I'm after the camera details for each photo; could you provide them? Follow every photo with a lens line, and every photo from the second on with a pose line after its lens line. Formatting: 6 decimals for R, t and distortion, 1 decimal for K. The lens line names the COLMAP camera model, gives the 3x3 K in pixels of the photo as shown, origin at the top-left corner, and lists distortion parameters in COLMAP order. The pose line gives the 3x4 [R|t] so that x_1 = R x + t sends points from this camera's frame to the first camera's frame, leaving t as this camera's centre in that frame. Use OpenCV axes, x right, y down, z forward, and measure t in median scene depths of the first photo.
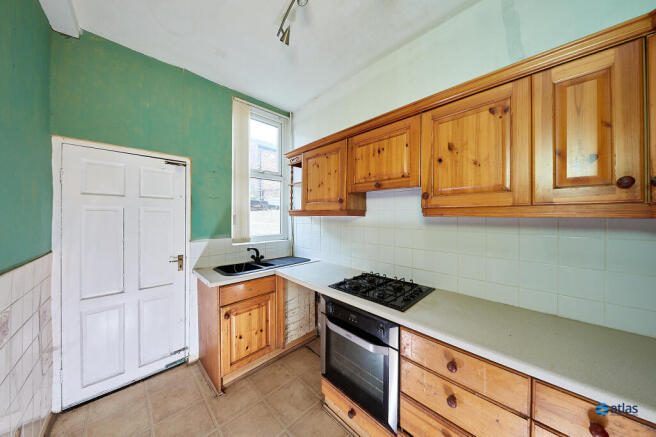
lens RADIAL K [[207.3, 0, 328.0], [0, 207.3, 218.5], [0, 0, 1]] dist [-0.000109, -0.000015]
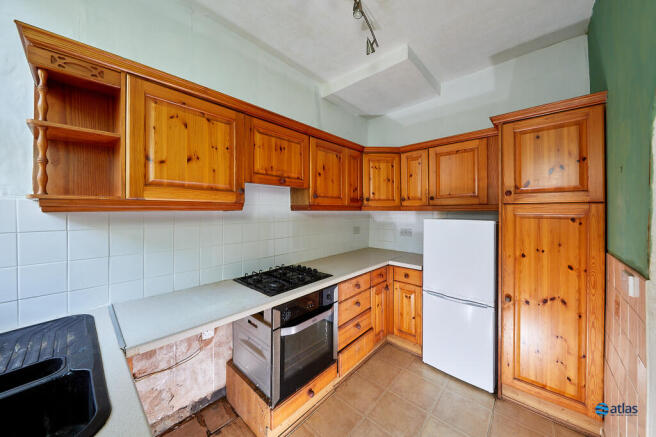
lens RADIAL K [[230.1, 0, 329.3], [0, 230.1, 209.5], [0, 0, 1]] dist [0.000011, -0.000016]
pose [[-0.064656, -0.001277, 0.997907, -0.974792], [0.010378, 0.999944, 0.001952, -0.016849], [-0.997854, 0.010482, -0.064640, 0.871841]]
